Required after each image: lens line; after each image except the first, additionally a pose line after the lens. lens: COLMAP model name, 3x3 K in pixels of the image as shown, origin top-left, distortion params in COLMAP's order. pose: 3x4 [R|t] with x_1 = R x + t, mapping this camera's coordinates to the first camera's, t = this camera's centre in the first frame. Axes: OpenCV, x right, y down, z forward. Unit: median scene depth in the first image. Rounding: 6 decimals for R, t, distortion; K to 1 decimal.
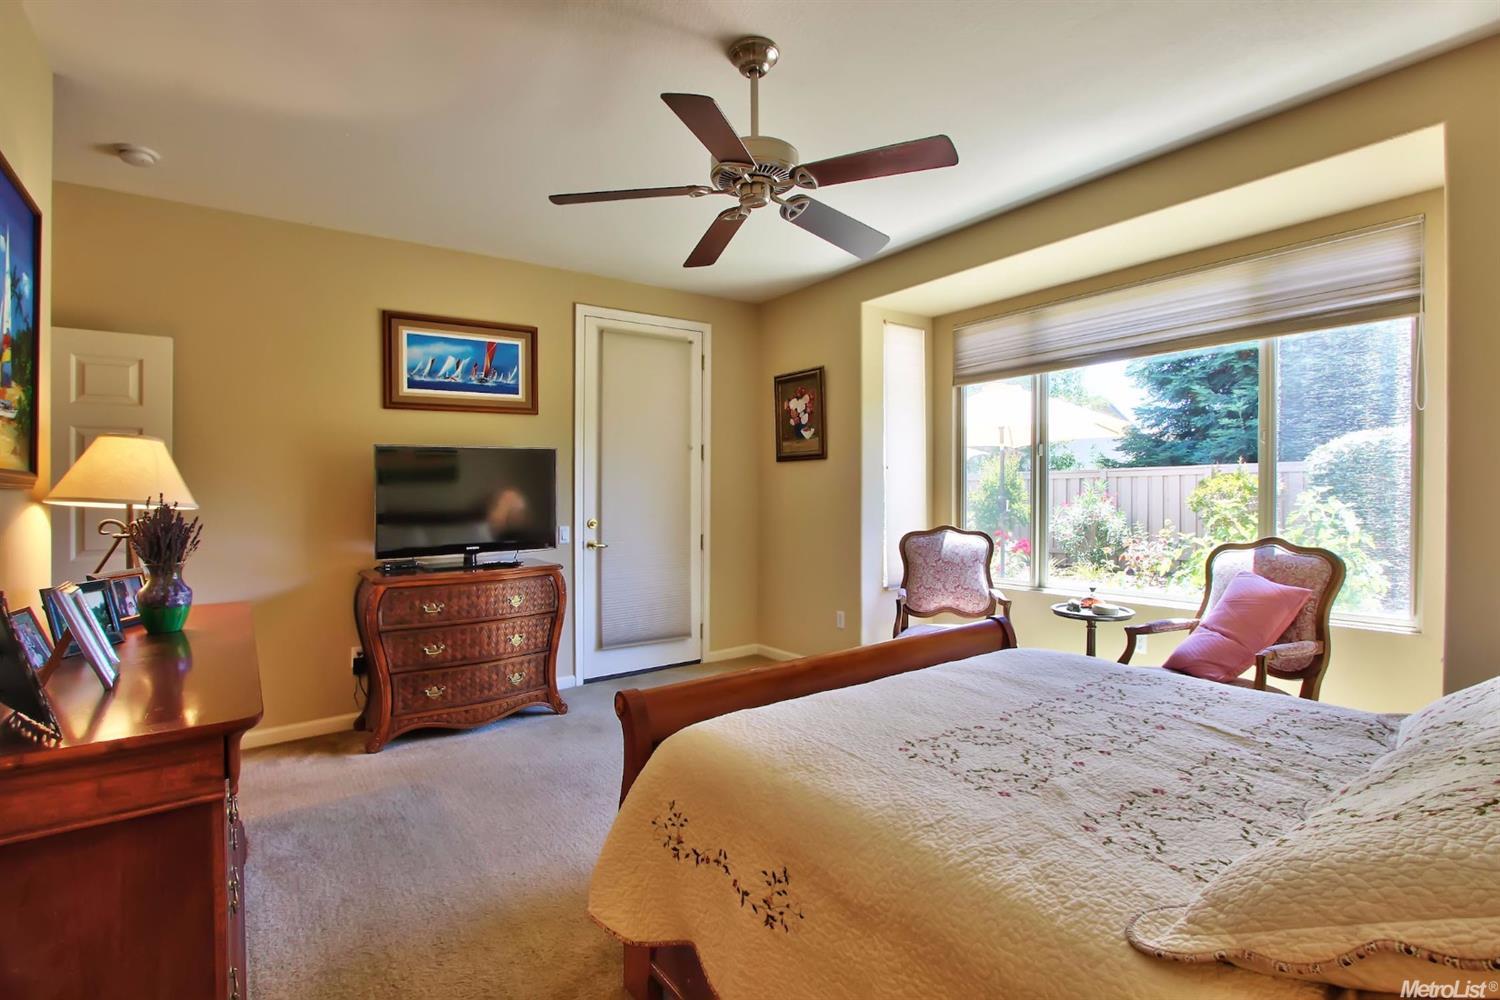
lens RADIAL K [[697.7, 0, 751.7], [0, 697.7, 498.8], [0, 0, 1]] dist [-0.020144, 0.000767]
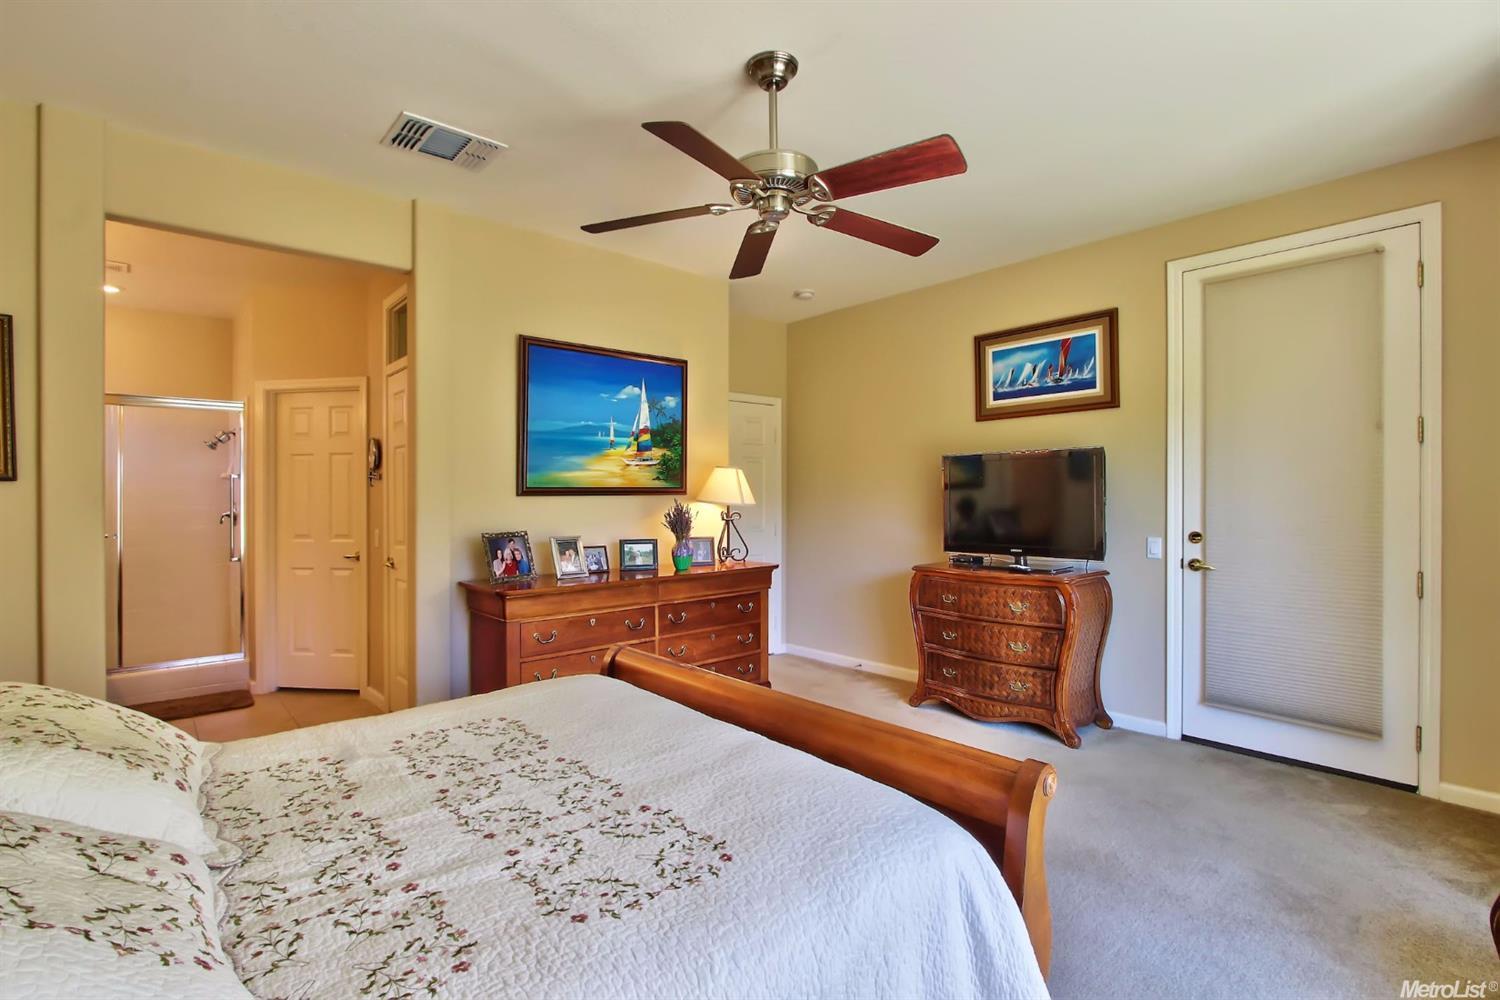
lens RADIAL K [[697.7, 0, 744.1], [0, 697.7, 484.4], [0, 0, 1]] dist [-0.020144, 0.000767]
pose [[0.087765, 0.000390, -0.996141, 0.557985], [-0.005089, 0.999987, -0.000057, -0.023275], [0.996128, 0.005074, 0.087766, 0.492193]]
